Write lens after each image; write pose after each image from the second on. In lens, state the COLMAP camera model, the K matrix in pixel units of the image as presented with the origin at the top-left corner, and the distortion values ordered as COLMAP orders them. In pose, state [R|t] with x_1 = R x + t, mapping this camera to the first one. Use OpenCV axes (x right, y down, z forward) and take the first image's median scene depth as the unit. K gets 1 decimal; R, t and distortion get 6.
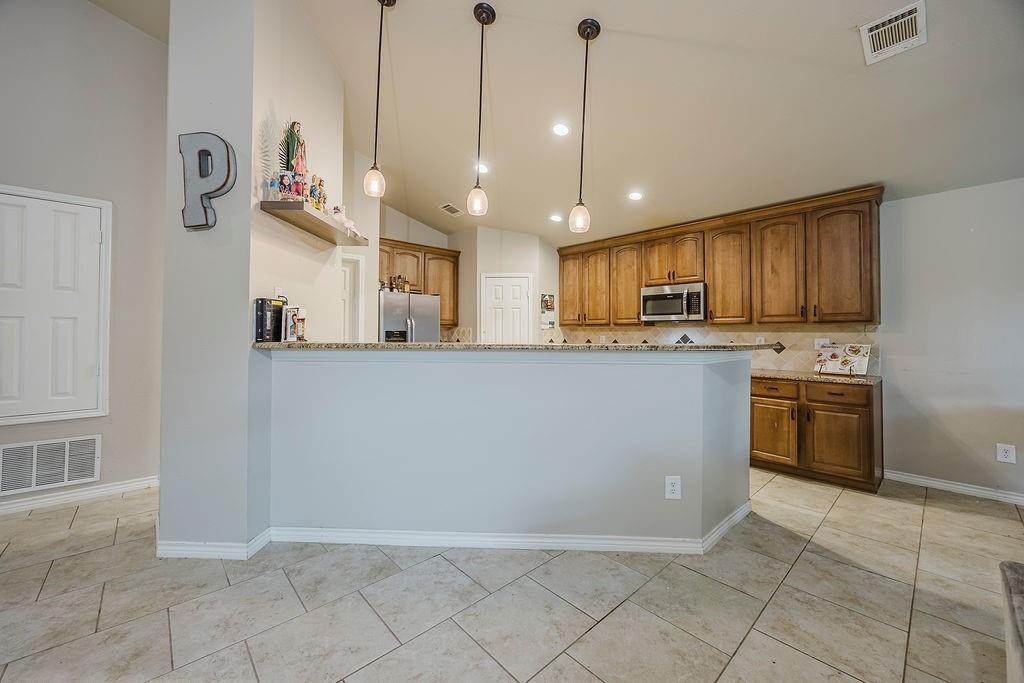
lens RADIAL K [[394.2, 0, 514.0], [0, 394.2, 328.0], [0, 0, 1]] dist [-0.001741, -0.000250]
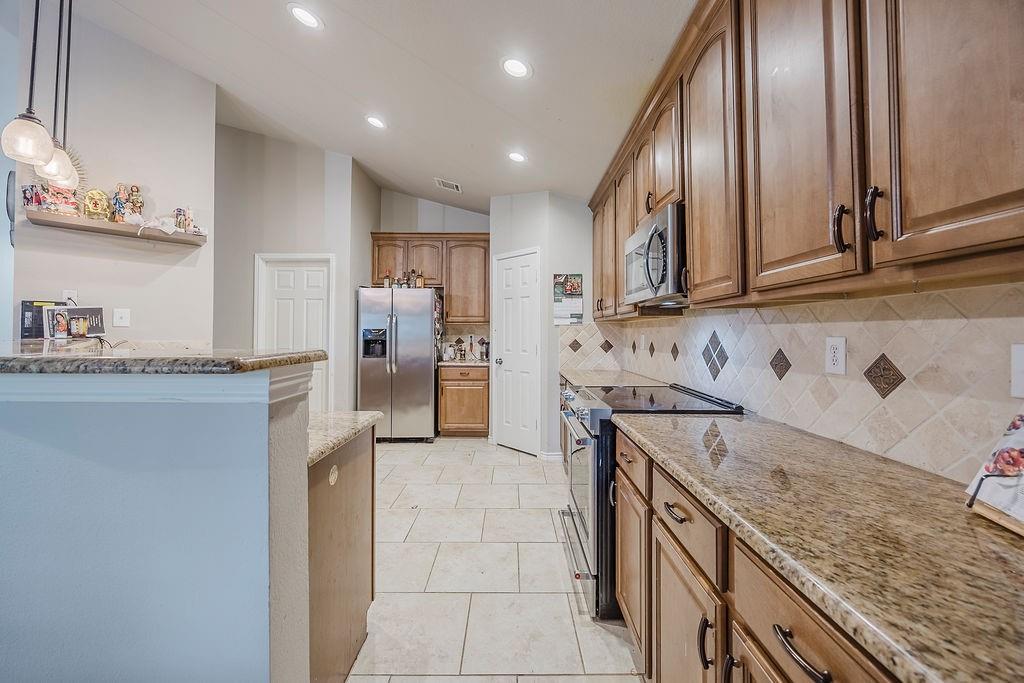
lens RADIAL K [[394.2, 0, 514.0], [0, 394.2, 328.0], [0, 0, 1]] dist [-0.001741, -0.000250]
pose [[0.738567, -0.011847, -0.674076, 0.762627], [0.010770, 0.999925, -0.005774, 0.017179], [0.674094, -0.002995, 0.738640, 0.710703]]
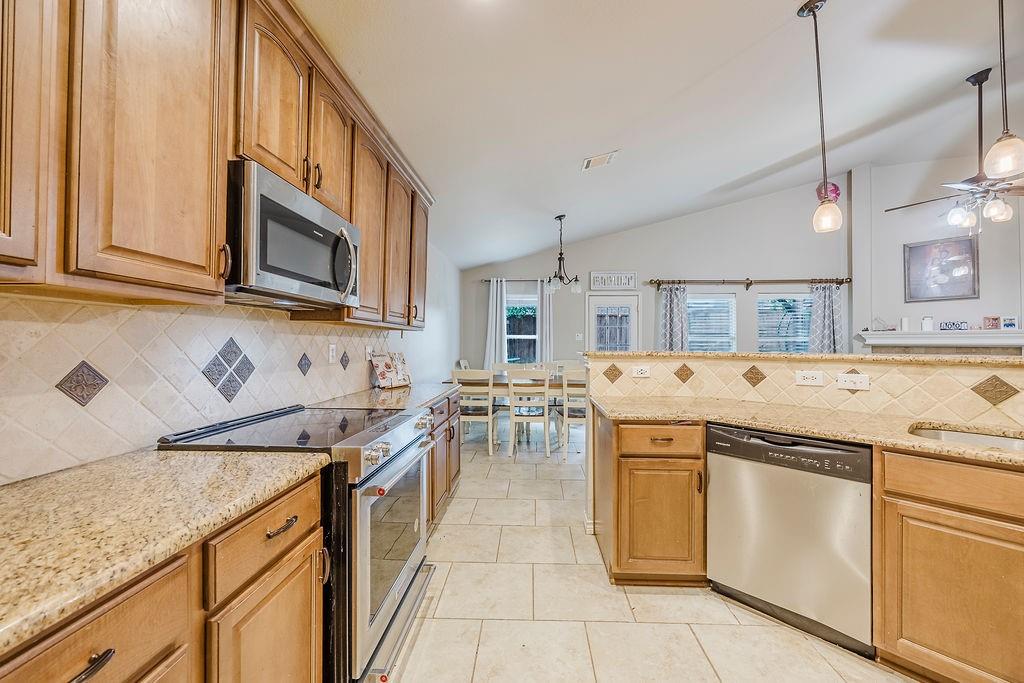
lens RADIAL K [[394.2, 0, 514.0], [0, 394.2, 328.0], [0, 0, 1]] dist [-0.001741, -0.000250]
pose [[-0.701638, 0.021150, 0.712220, 0.026168], [-0.018220, 0.998700, -0.047607, 0.025490], [-0.712301, -0.046379, -0.700340, 1.434232]]
